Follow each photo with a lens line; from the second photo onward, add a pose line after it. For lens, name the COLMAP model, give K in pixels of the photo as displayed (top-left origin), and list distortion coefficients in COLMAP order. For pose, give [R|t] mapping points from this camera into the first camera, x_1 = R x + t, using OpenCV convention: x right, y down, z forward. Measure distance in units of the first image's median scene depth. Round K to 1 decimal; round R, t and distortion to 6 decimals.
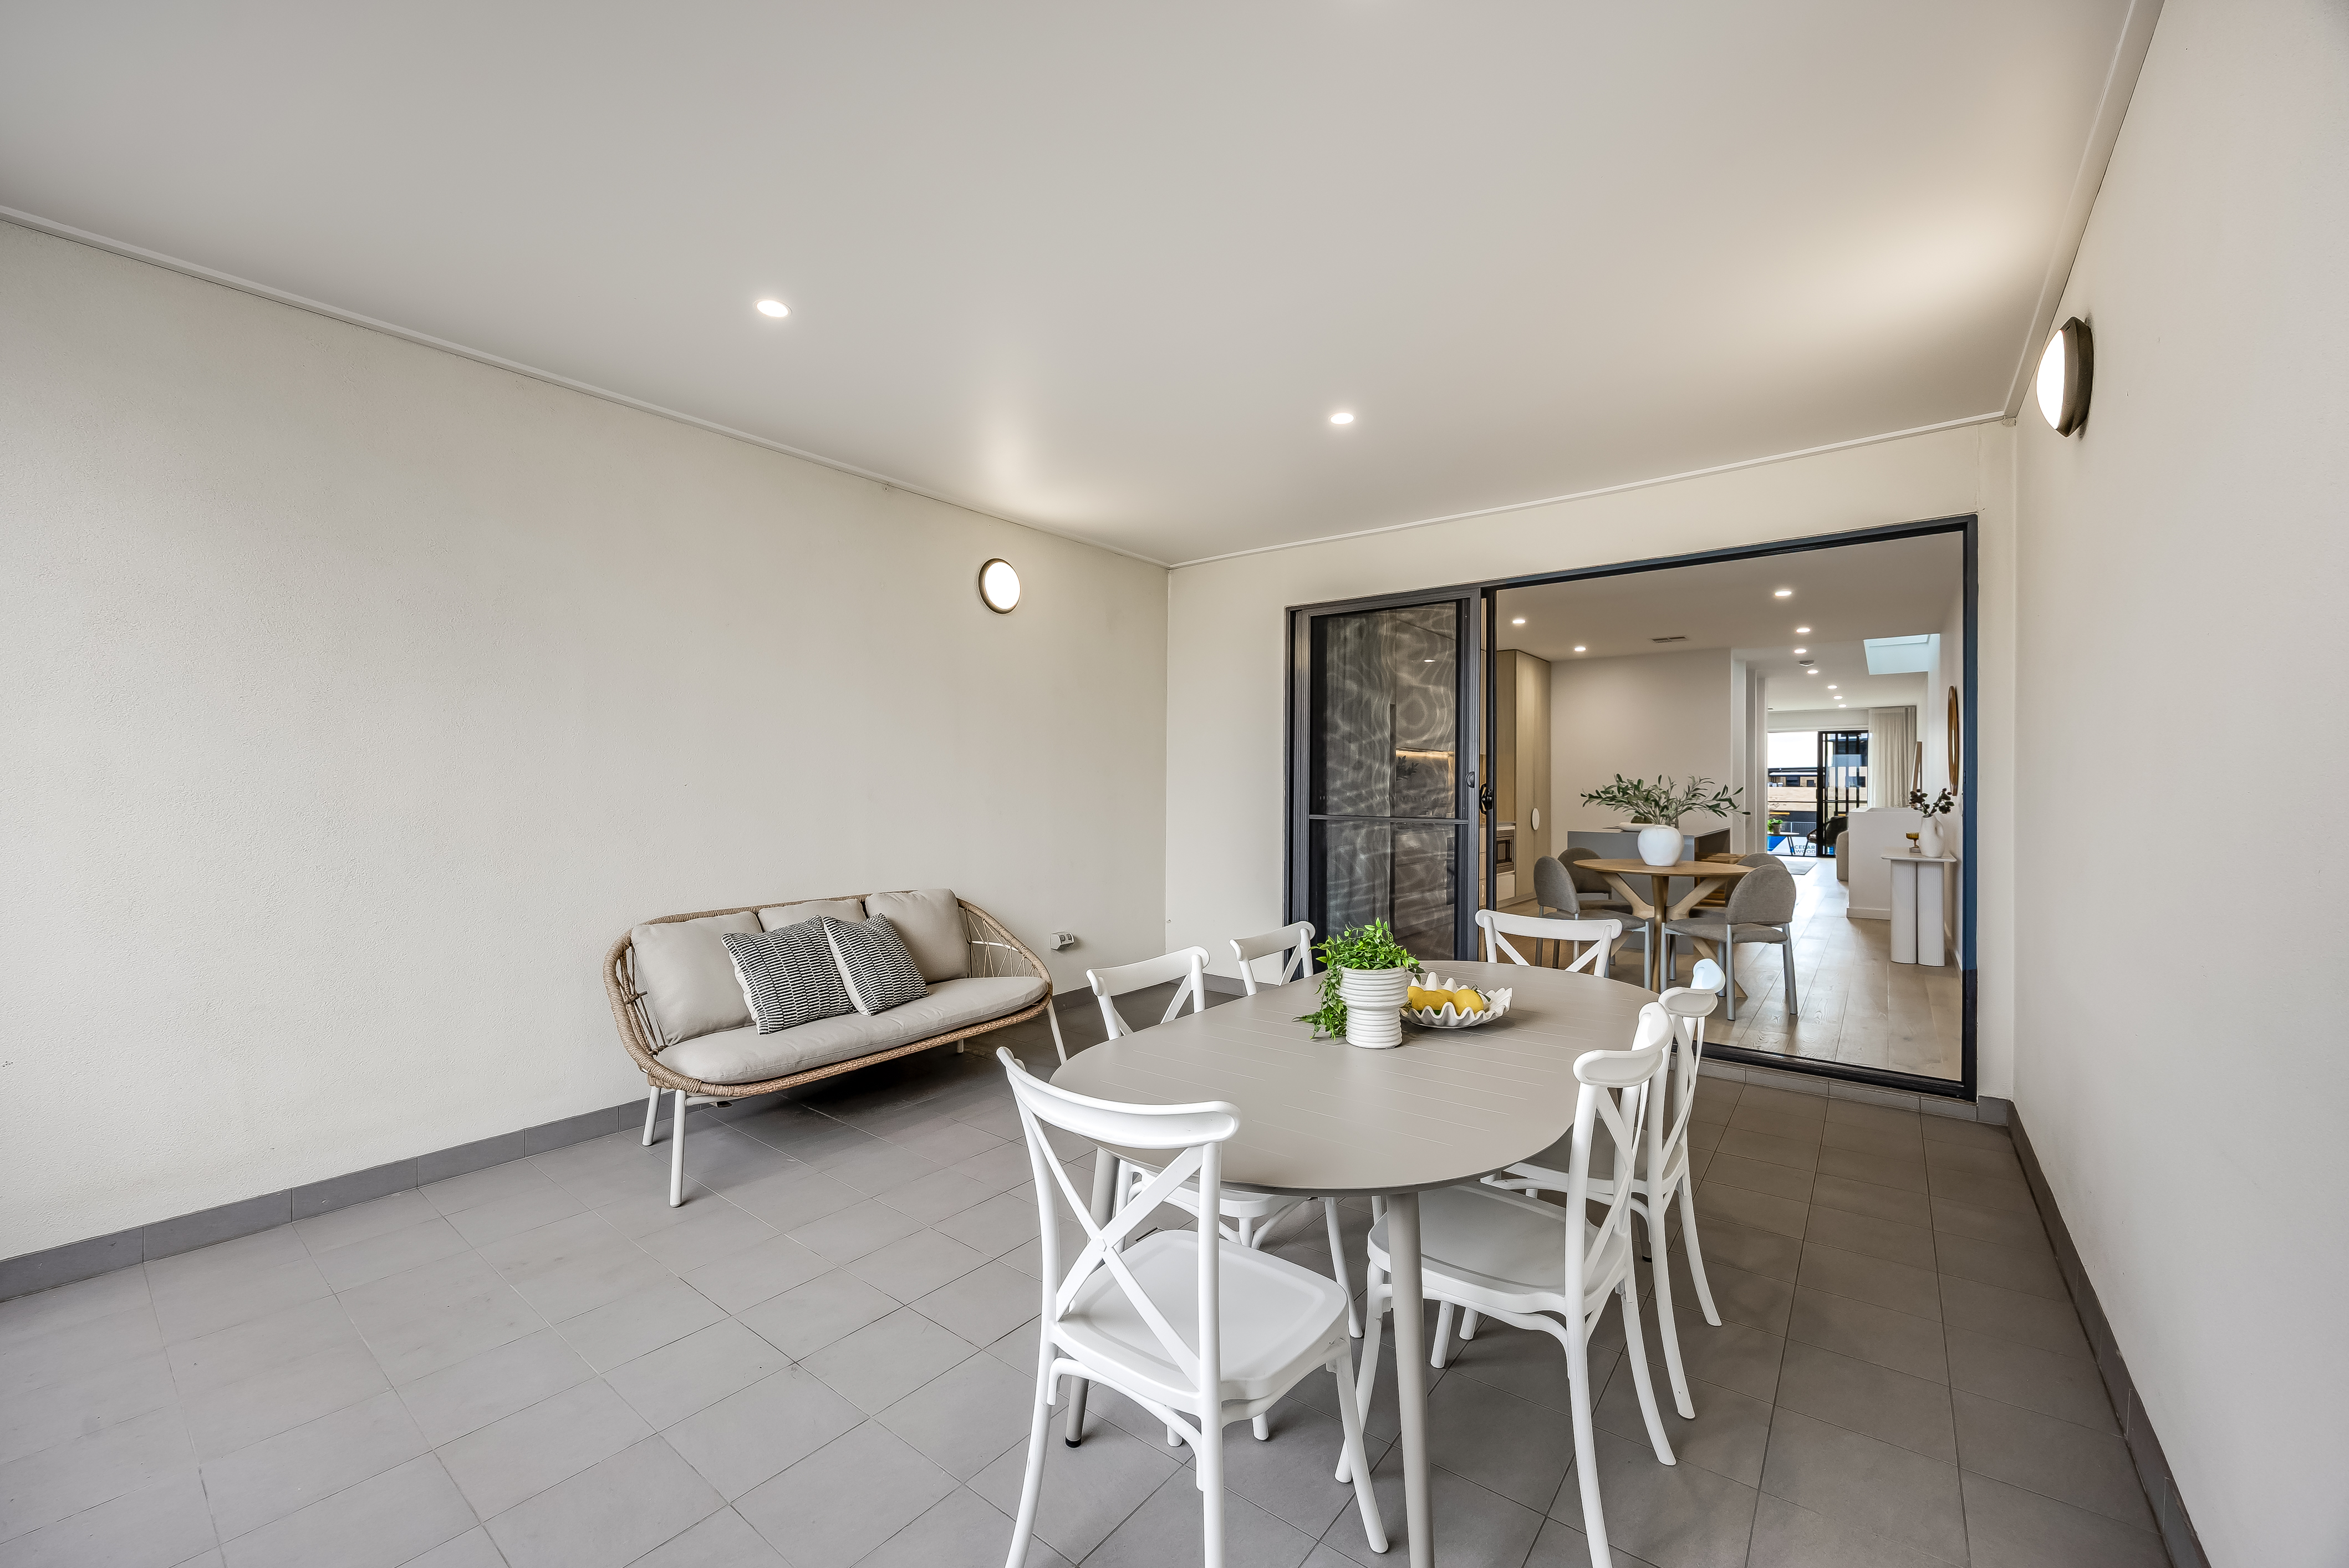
lens RADIAL K [[899.9, 0, 1181.9], [0, 899.9, 781.8], [0, 0, 1]] dist [-0.003067, -0.000133]
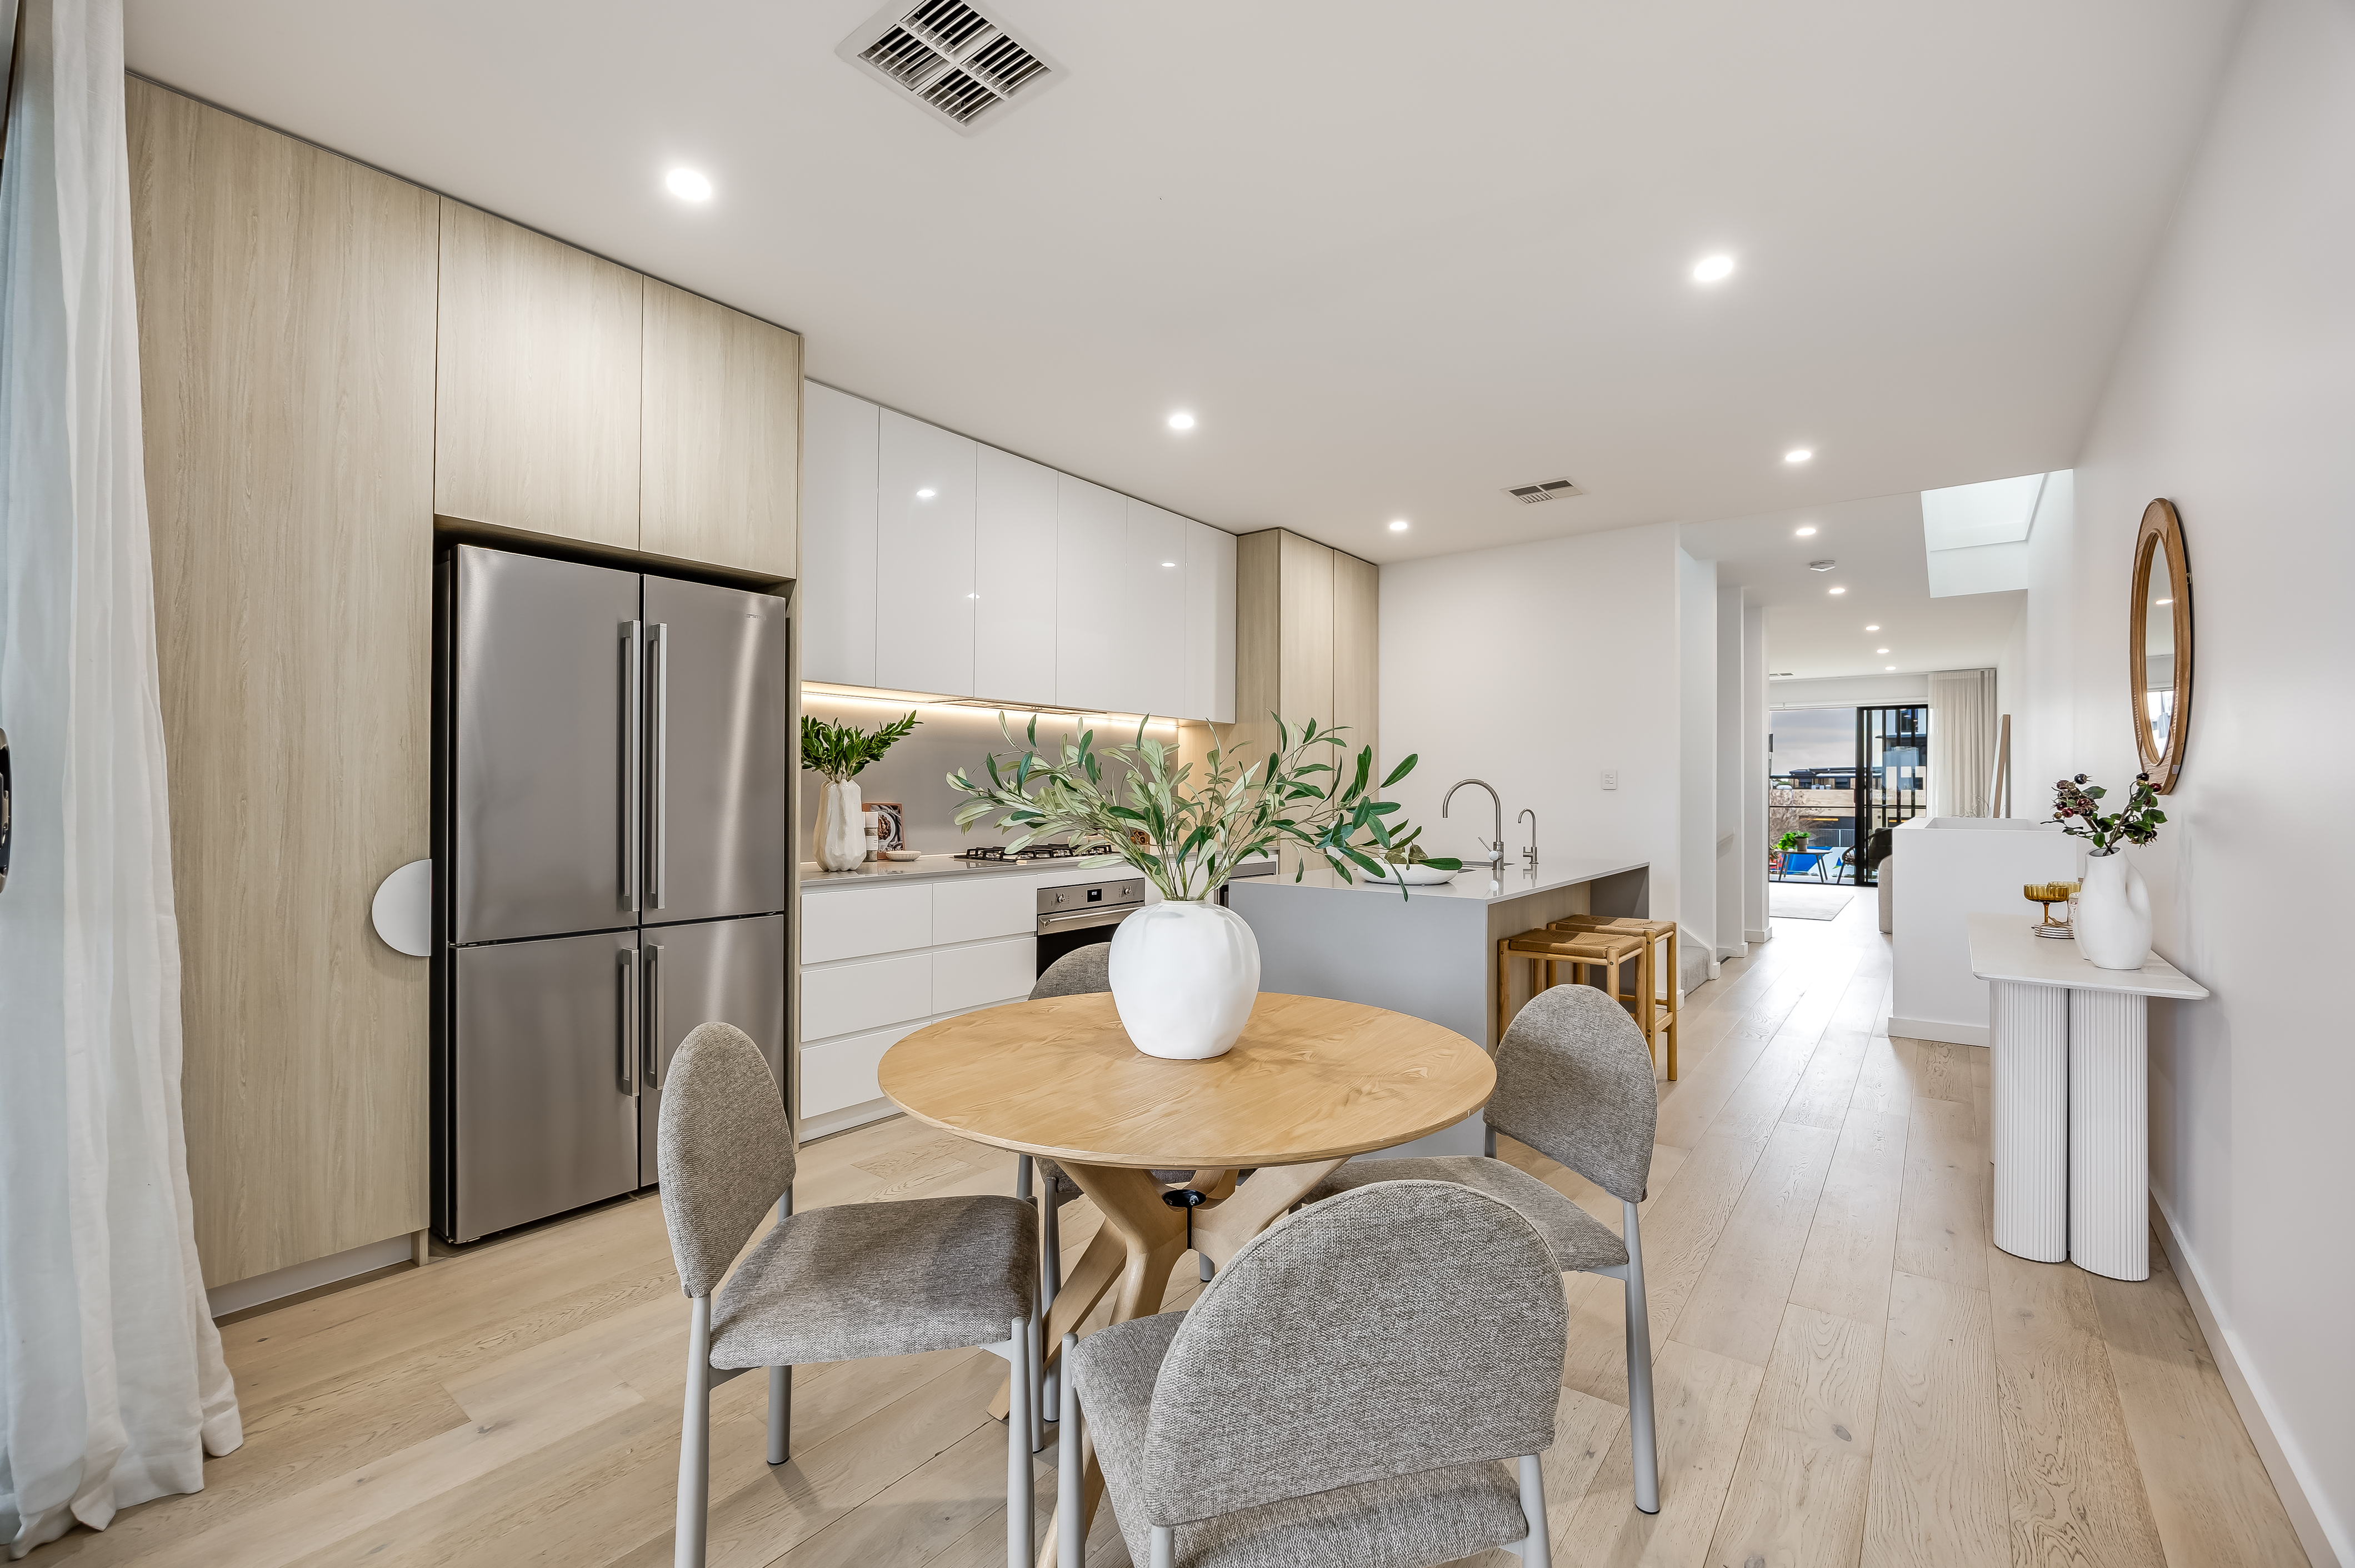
lens RADIAL K [[1010.0, 0, 1178.0], [0, 1010.0, 794.1], [0, 0, 1]] dist [-0.001223, -0.000173]
pose [[0.999874, -0.003817, 0.015422, 0.180642], [0.003709, 0.999968, 0.007047, 0.004552], [-0.015449, -0.006989, 0.999856, 0.238373]]
